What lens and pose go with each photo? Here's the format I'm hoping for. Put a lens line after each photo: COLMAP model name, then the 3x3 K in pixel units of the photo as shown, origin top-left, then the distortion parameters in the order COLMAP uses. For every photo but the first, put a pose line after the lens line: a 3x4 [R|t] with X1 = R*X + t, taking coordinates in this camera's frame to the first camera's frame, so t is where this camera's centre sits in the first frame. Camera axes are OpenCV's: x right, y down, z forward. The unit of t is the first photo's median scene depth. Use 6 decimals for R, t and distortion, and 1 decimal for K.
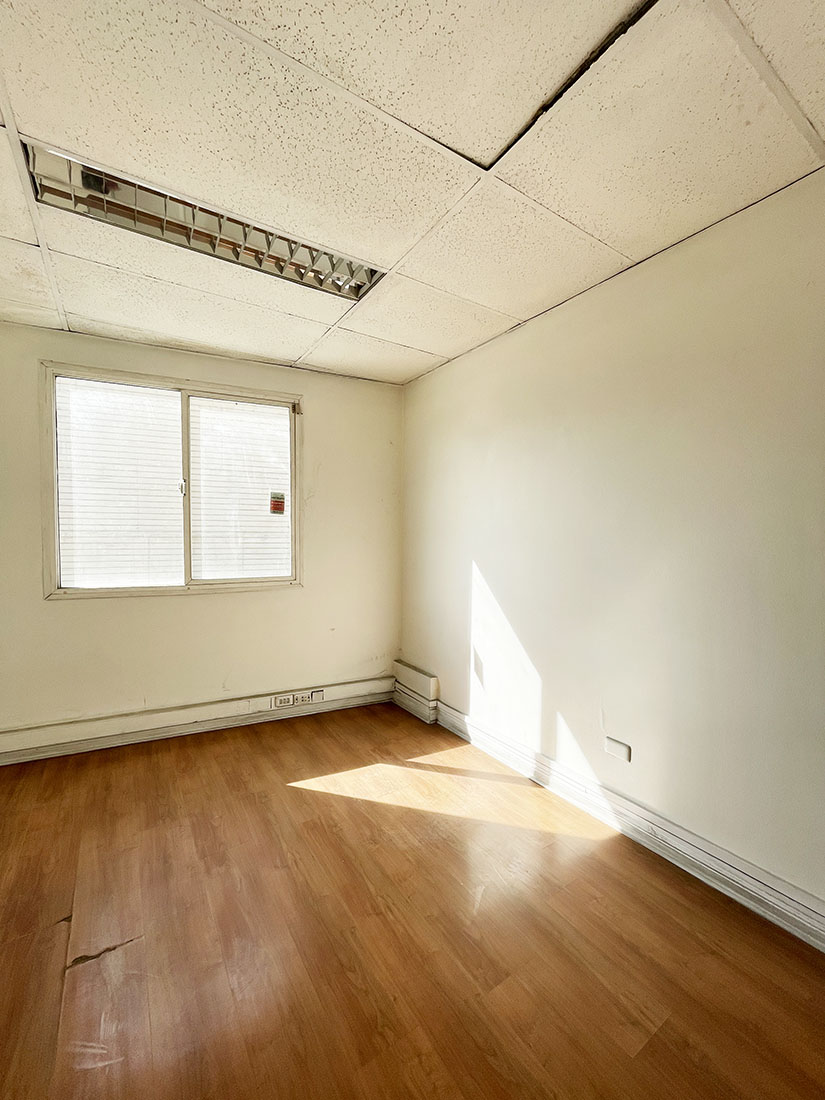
lens RADIAL K [[454.8, 0, 412.5], [0, 454.8, 550.0], [0, 0, 1]] dist [0.000440, -0.000176]
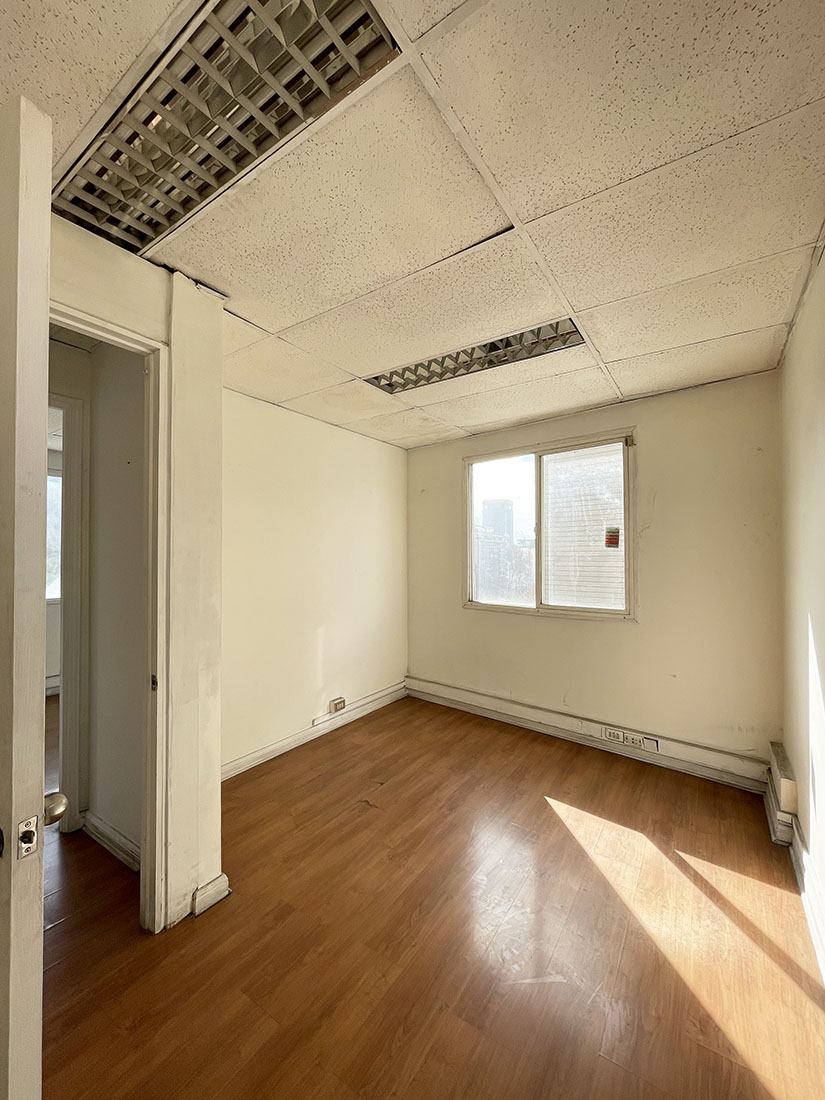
lens RADIAL K [[454.8, 0, 412.5], [0, 454.8, 550.0], [0, 0, 1]] dist [0.000440, -0.000176]
pose [[0.372446, -0.017705, -0.927885, 0.516260], [-0.025635, 0.999240, -0.029356, -0.035269], [0.927700, 0.034720, 0.371710, 0.216835]]
